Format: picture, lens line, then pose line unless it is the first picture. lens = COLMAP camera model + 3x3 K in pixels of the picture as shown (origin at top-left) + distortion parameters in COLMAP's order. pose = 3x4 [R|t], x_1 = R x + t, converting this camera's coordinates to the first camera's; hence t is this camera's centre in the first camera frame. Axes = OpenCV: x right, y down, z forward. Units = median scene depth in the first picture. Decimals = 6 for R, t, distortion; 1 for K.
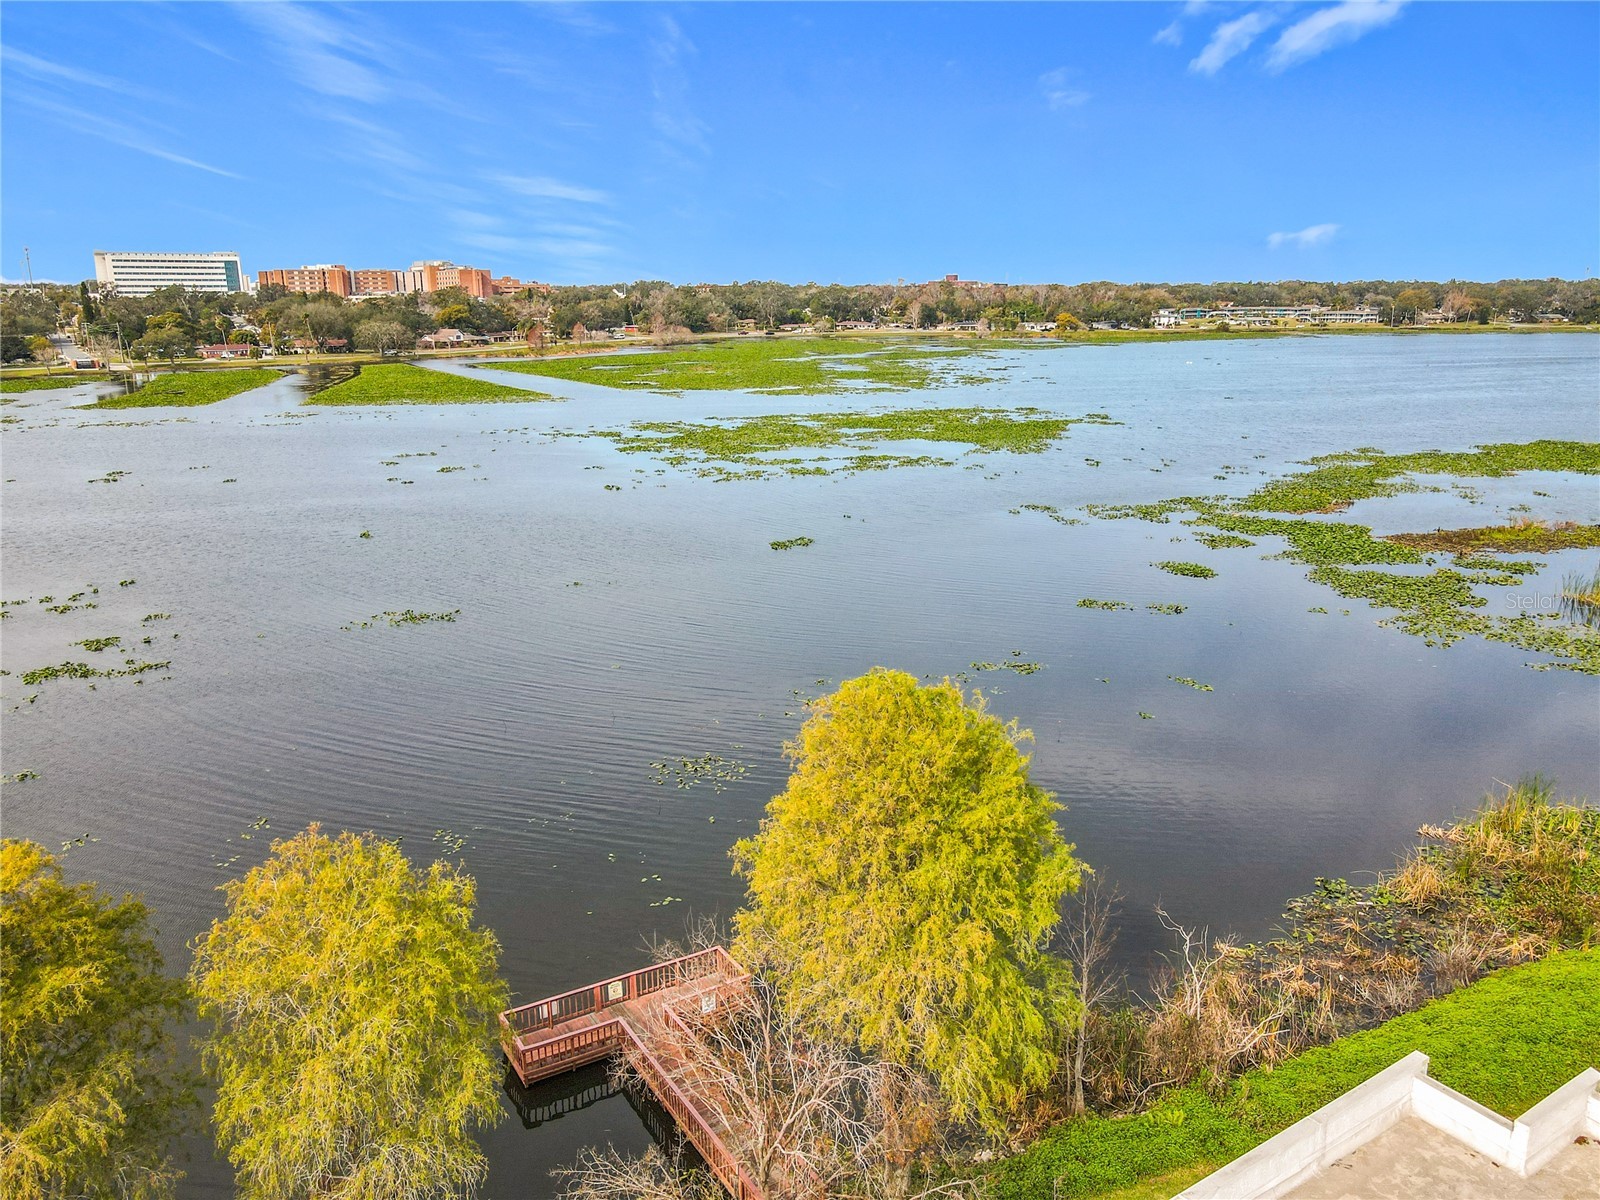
lens RADIAL K [[1200.4, 0, 798.0], [0, 1200.4, 609.0], [0, 0, 1]] dist [0.001736, 0.024854]
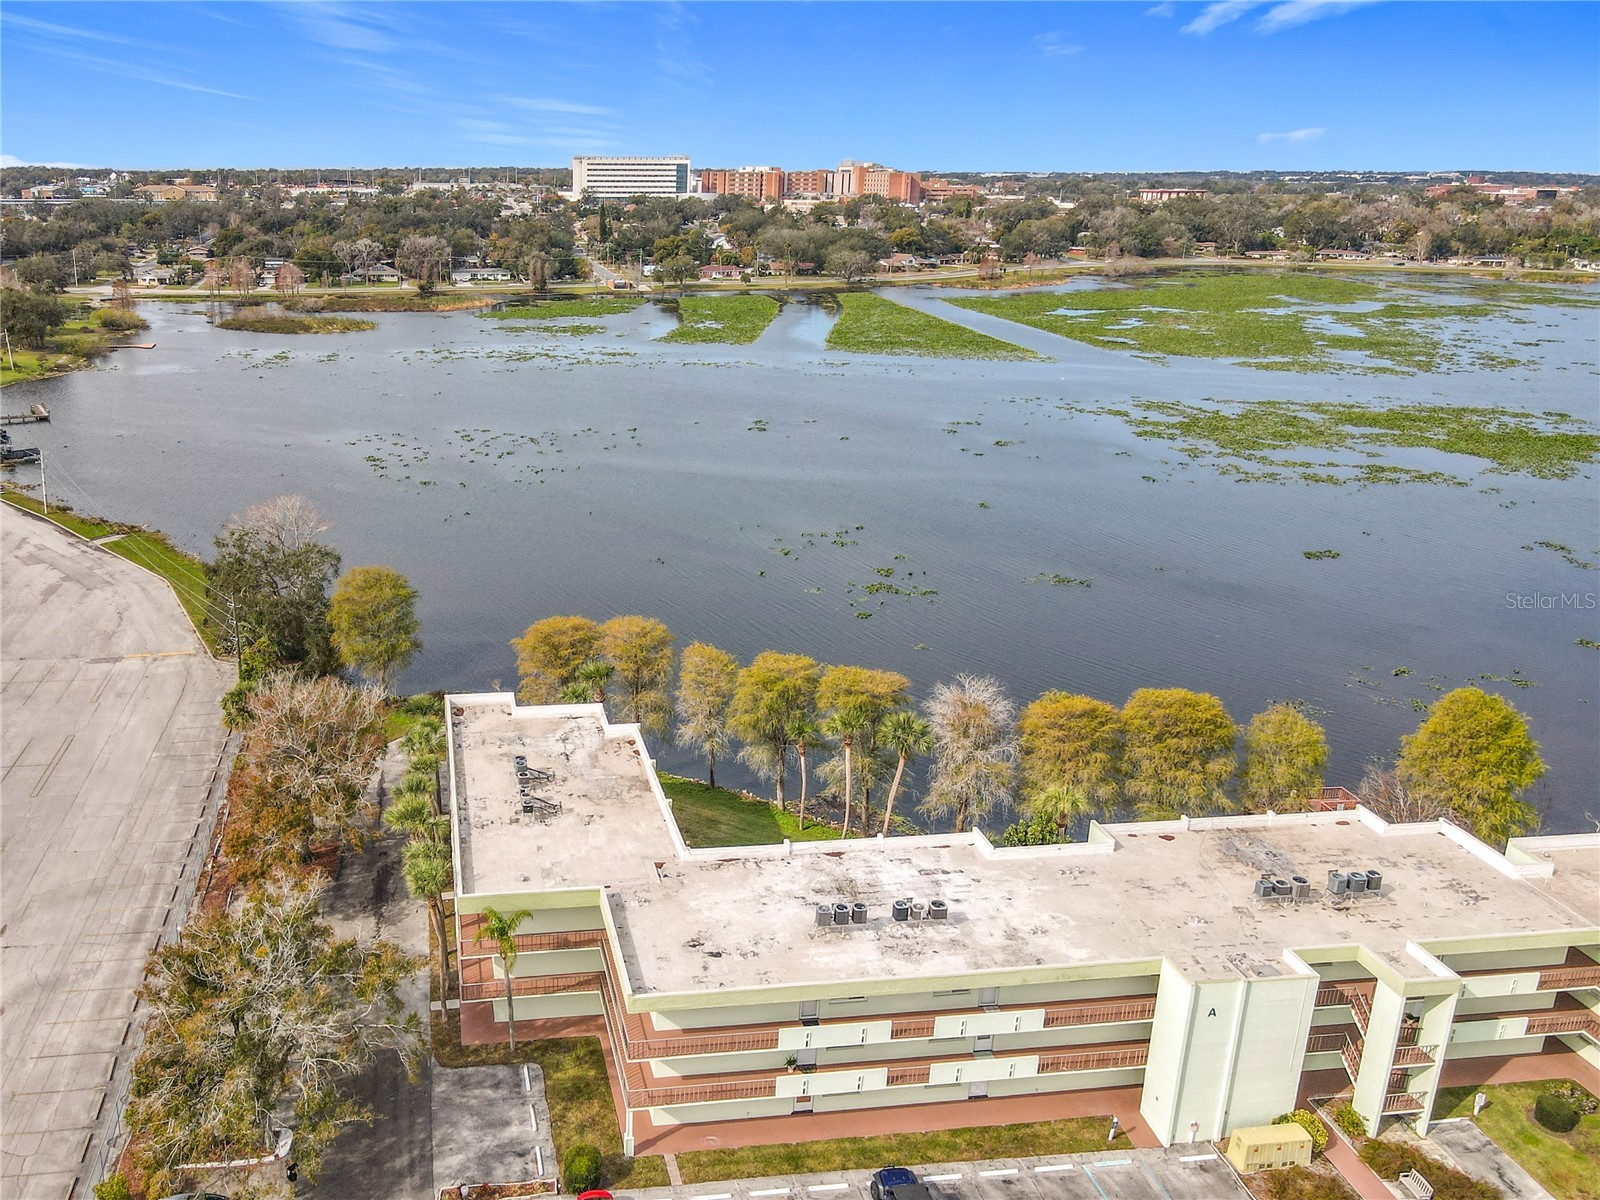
lens RADIAL K [[1288.2, 0, 578.4], [0, 1288.2, 554.8], [0, 0, 1]] dist [-0.001073, 0.006773]
pose [[0.895677, 0.141146, -0.421711, -0.056977], [-0.125040, 0.989970, 0.065767, -0.018589], [0.426764, -0.006175, 0.904342, -0.259442]]
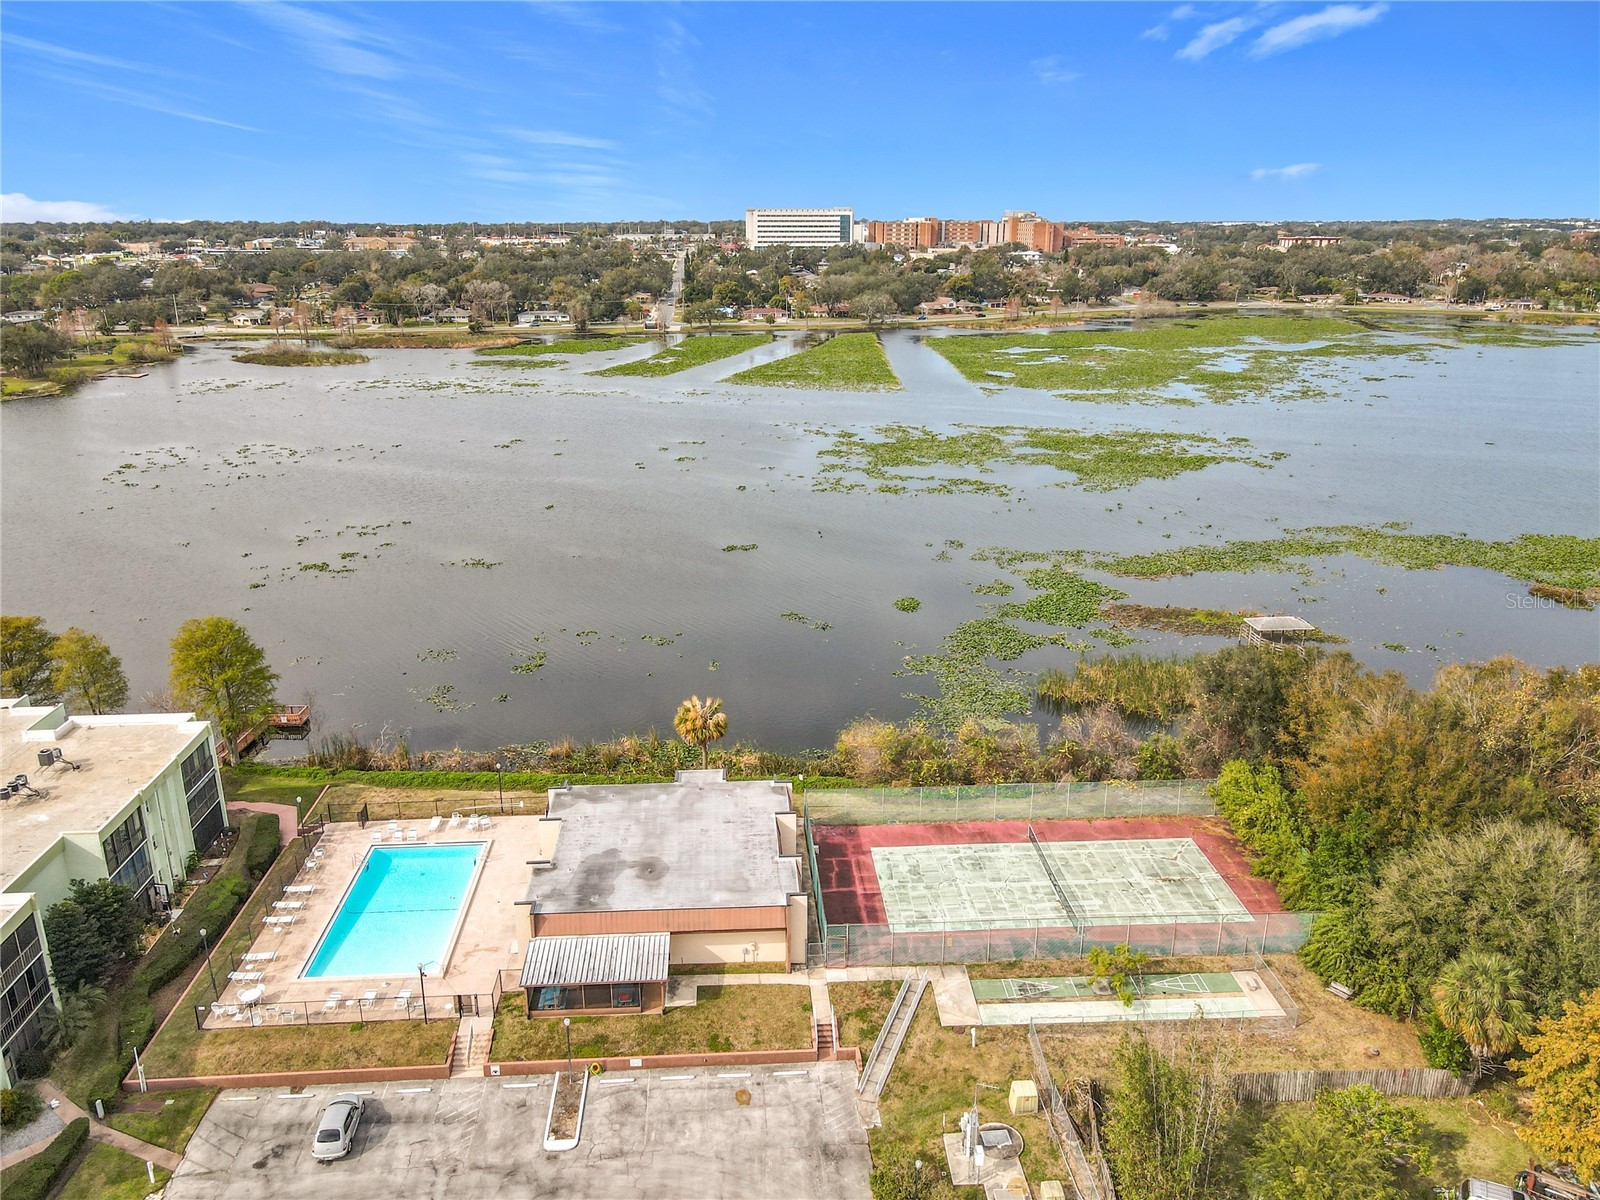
lens RADIAL K [[1186.3, 0, 805.0], [0, 1186.3, 619.1], [0, 0, 1]] dist [-0.006406, 0.028906]
pose [[0.864738, 0.169542, -0.472741, 0.333599], [-0.134860, 0.985113, 0.106610, -0.056577], [0.483778, -0.028436, 0.874728, -0.132440]]
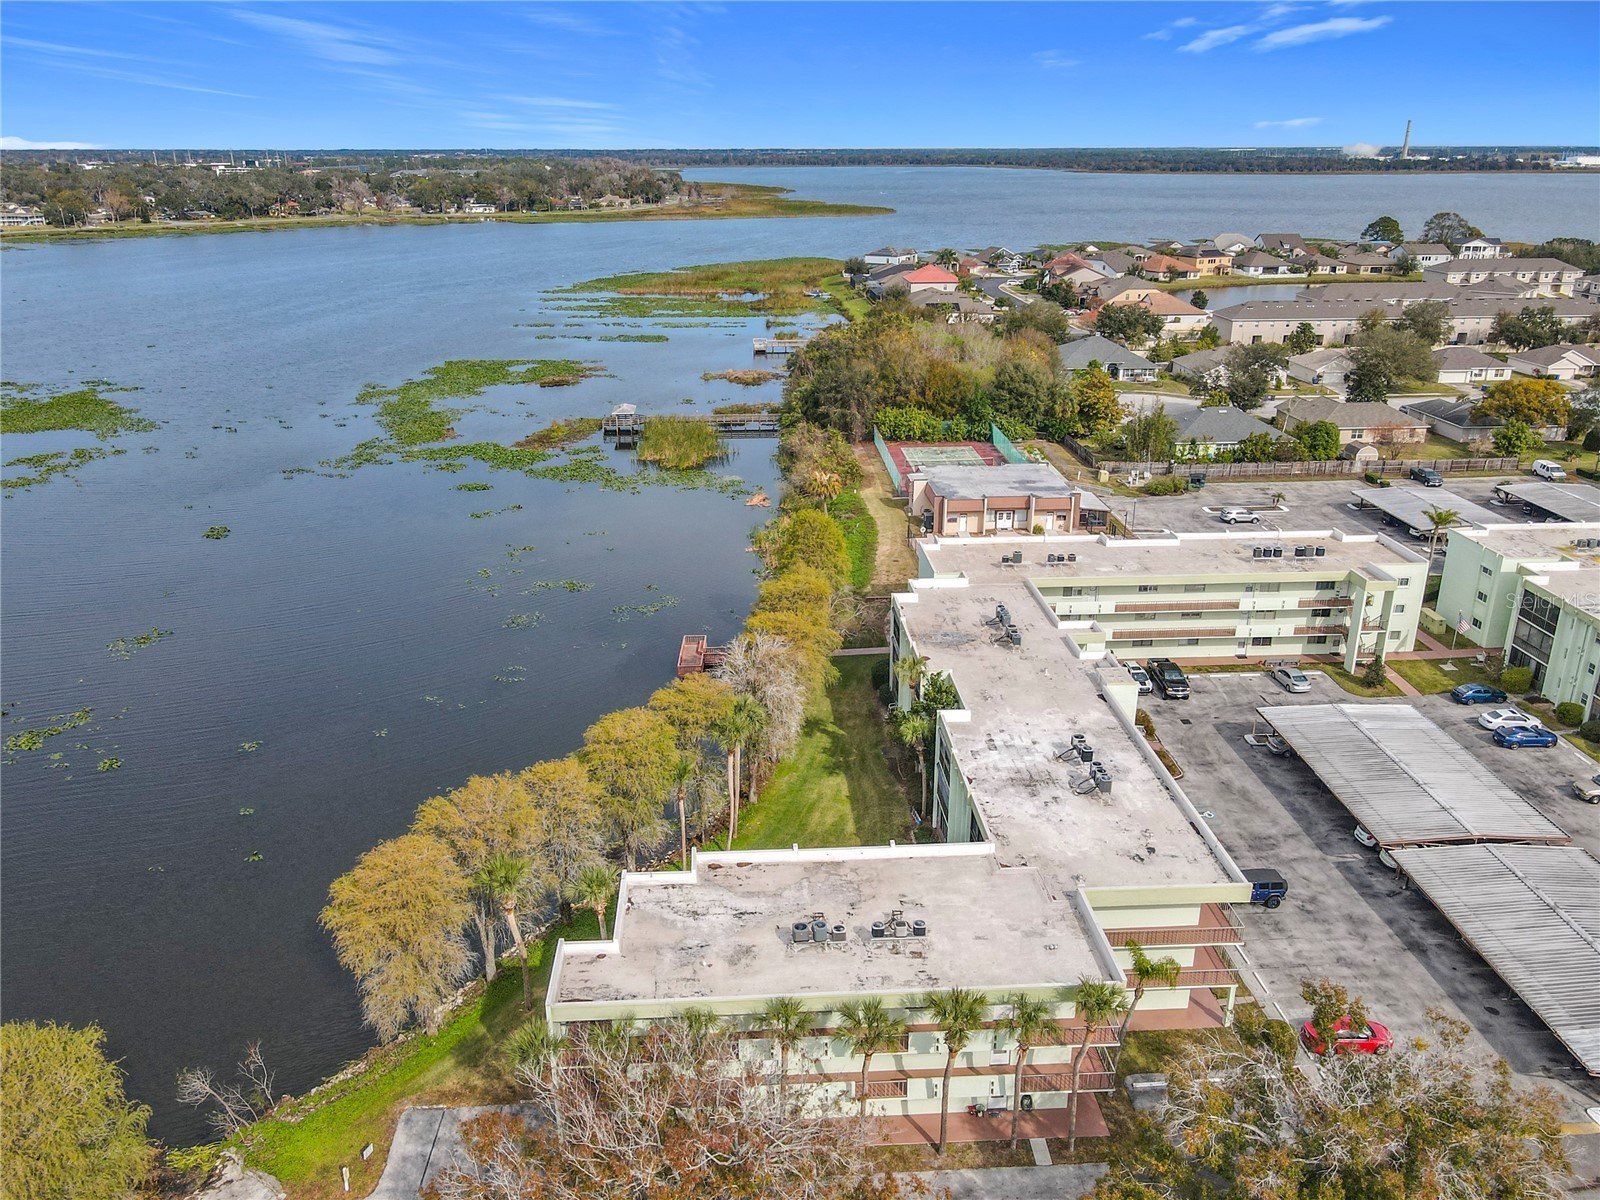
lens RADIAL K [[1249.1, 0, 800.1], [0, 1249.1, 605.9], [0, 0, 1]] dist [-0.008507, 0.036686]
pose [[0.499973, -0.293898, 0.814647, -0.343959], [0.218018, 0.953076, 0.210035, -0.052231], [-0.838150, 0.072596, 0.540588, -0.126305]]
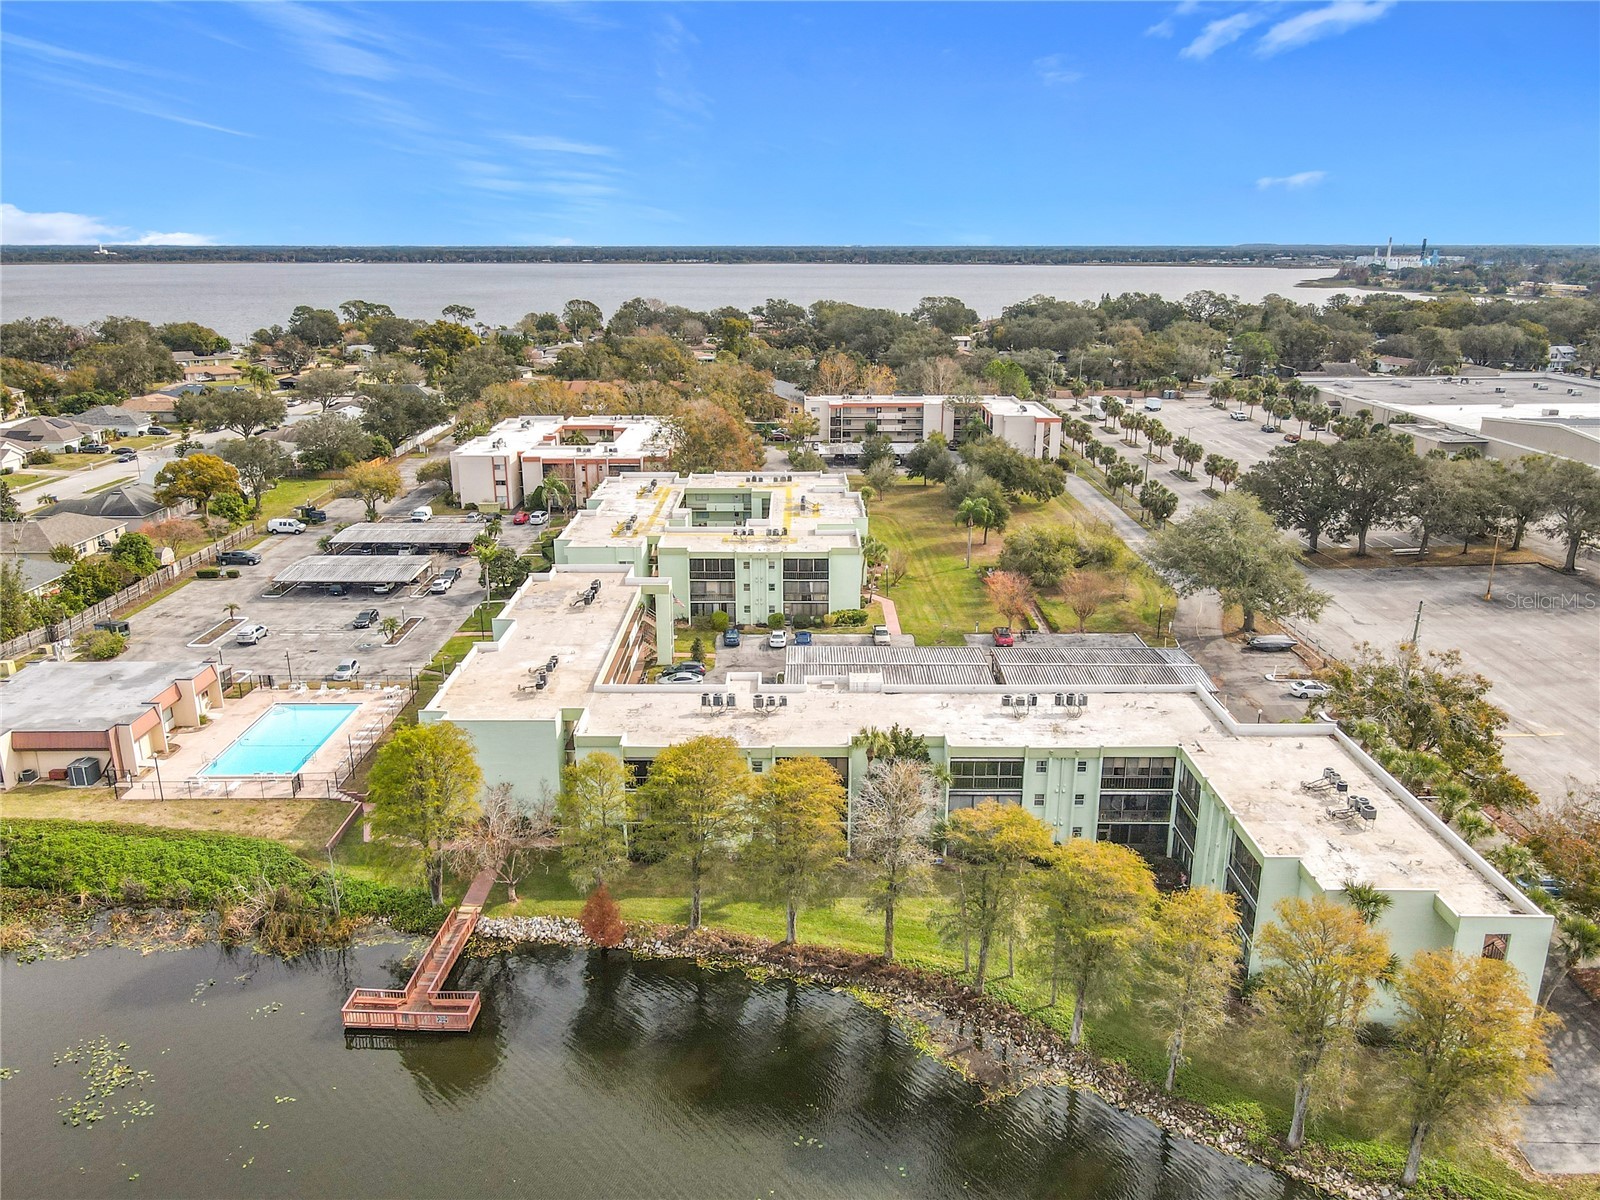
lens RADIAL K [[1186.3, 0, 805.0], [0, 1186.3, 619.1], [0, 0, 1]] dist [-0.006406, 0.028906]
pose [[-0.833952, -0.159116, 0.528400, -0.212050], [0.147161, 0.858729, 0.490845, -0.139942], [-0.531854, 0.487101, -0.692723, 0.227611]]
